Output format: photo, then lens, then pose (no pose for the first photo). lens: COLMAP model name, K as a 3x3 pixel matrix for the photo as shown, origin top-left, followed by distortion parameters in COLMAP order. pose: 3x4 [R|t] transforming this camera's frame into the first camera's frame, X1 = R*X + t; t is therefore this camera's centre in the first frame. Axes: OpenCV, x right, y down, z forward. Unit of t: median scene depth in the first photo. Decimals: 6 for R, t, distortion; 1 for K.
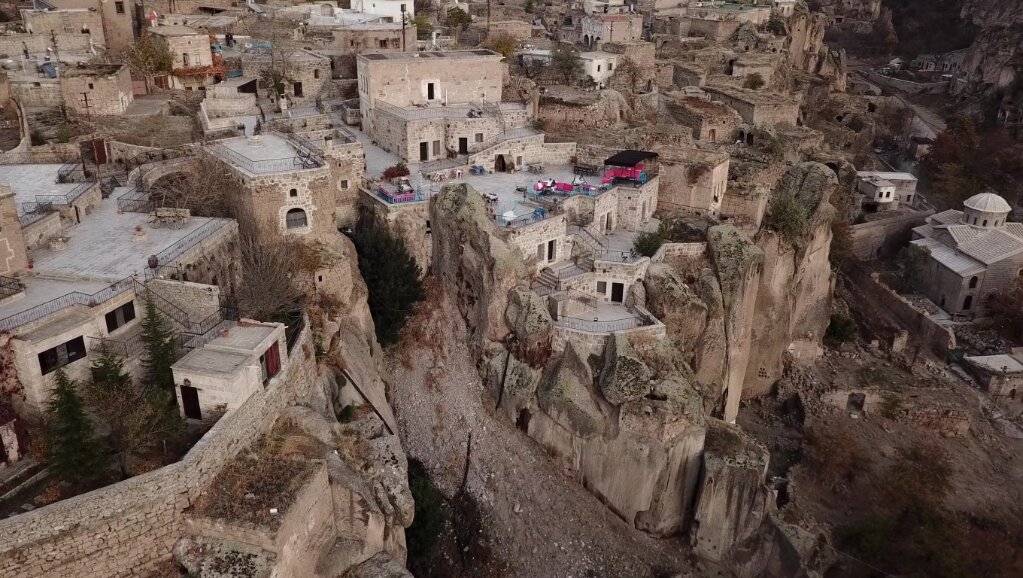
lens RADIAL K [[817.8, 0, 499.5], [0, 817.8, 281.0], [0, 0, 1]] dist [0.011177, 0.002652]
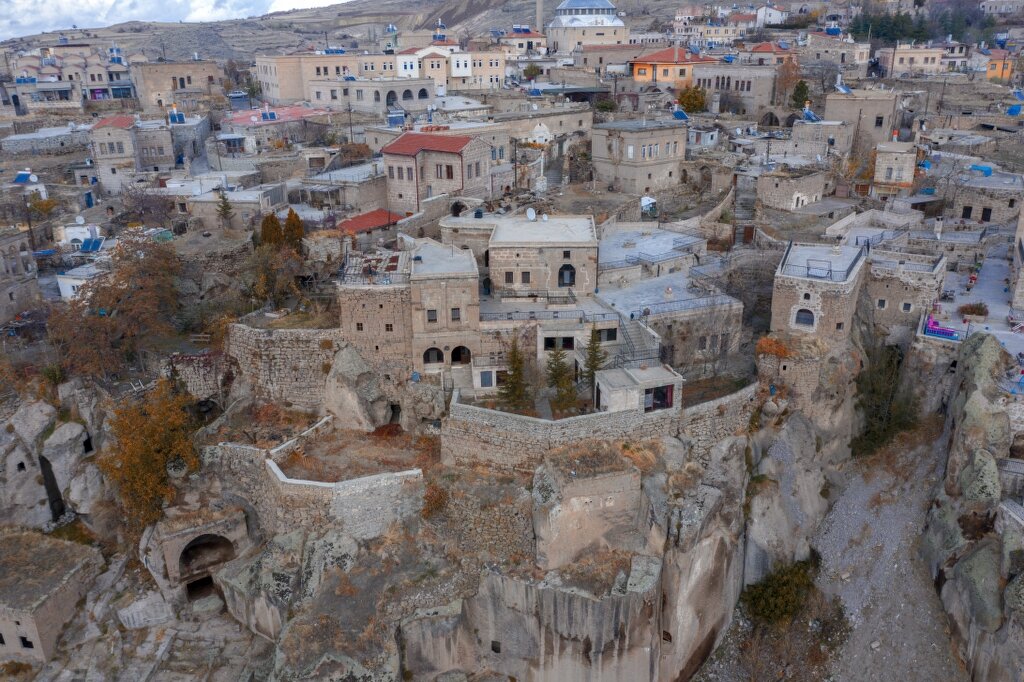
lens RADIAL K [[807.5, 0, 512.0], [0, 807.5, 341.0], [0, 0, 1]] dist [-0.016580, 0.011068]
pose [[0.499196, 0.291667, -0.815925, 0.463914], [-0.311947, 0.938999, 0.144808, -0.075302], [0.808389, 0.182238, 0.559729, 0.009853]]
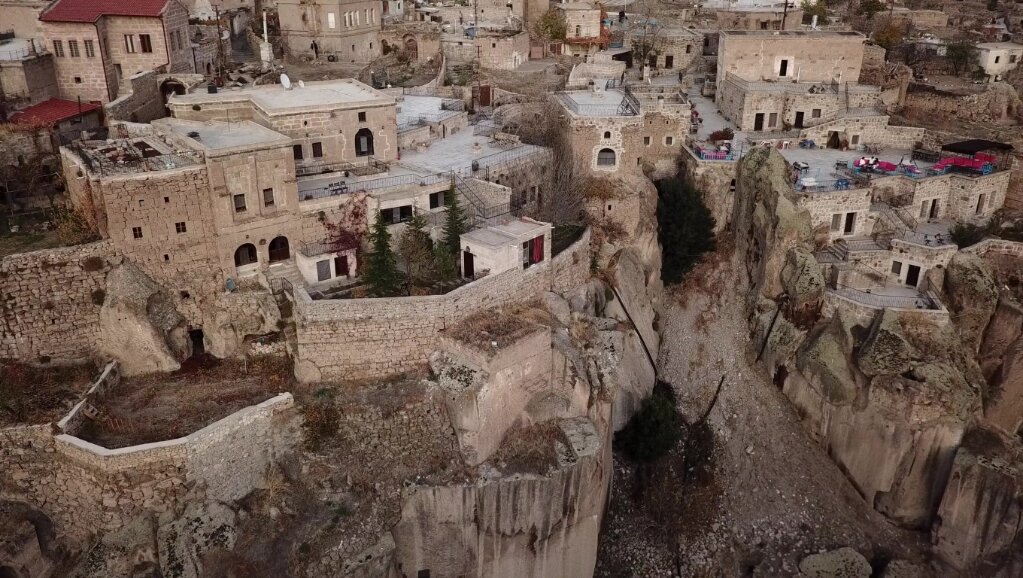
lens RADIAL K [[818.7, 0, 498.4], [0, 818.7, 283.8], [0, 0, 1]] dist [0.004978, -0.014618]
pose [[0.864685, 0.179829, -0.469021, 0.184680], [-0.177989, 0.982827, 0.048690, 0.066569], [0.469723, 0.041379, 0.881844, -0.091770]]
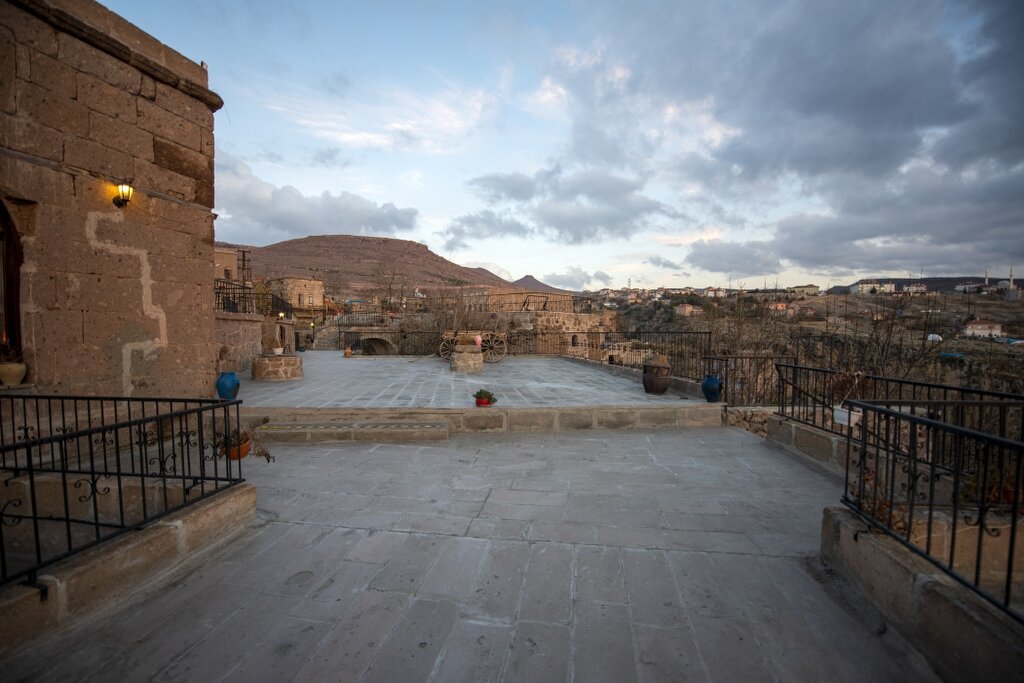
lens RADIAL K [[410.1, 0, 516.4], [0, 410.1, 343.3], [0, 0, 1]] dist [-0.011523, 0.000105]
pose [[0.955314, -0.013620, 0.295278, -0.377287], [0.116442, 0.935505, -0.333574, 0.012586], [-0.271690, 0.353051, 0.895287, 0.620255]]
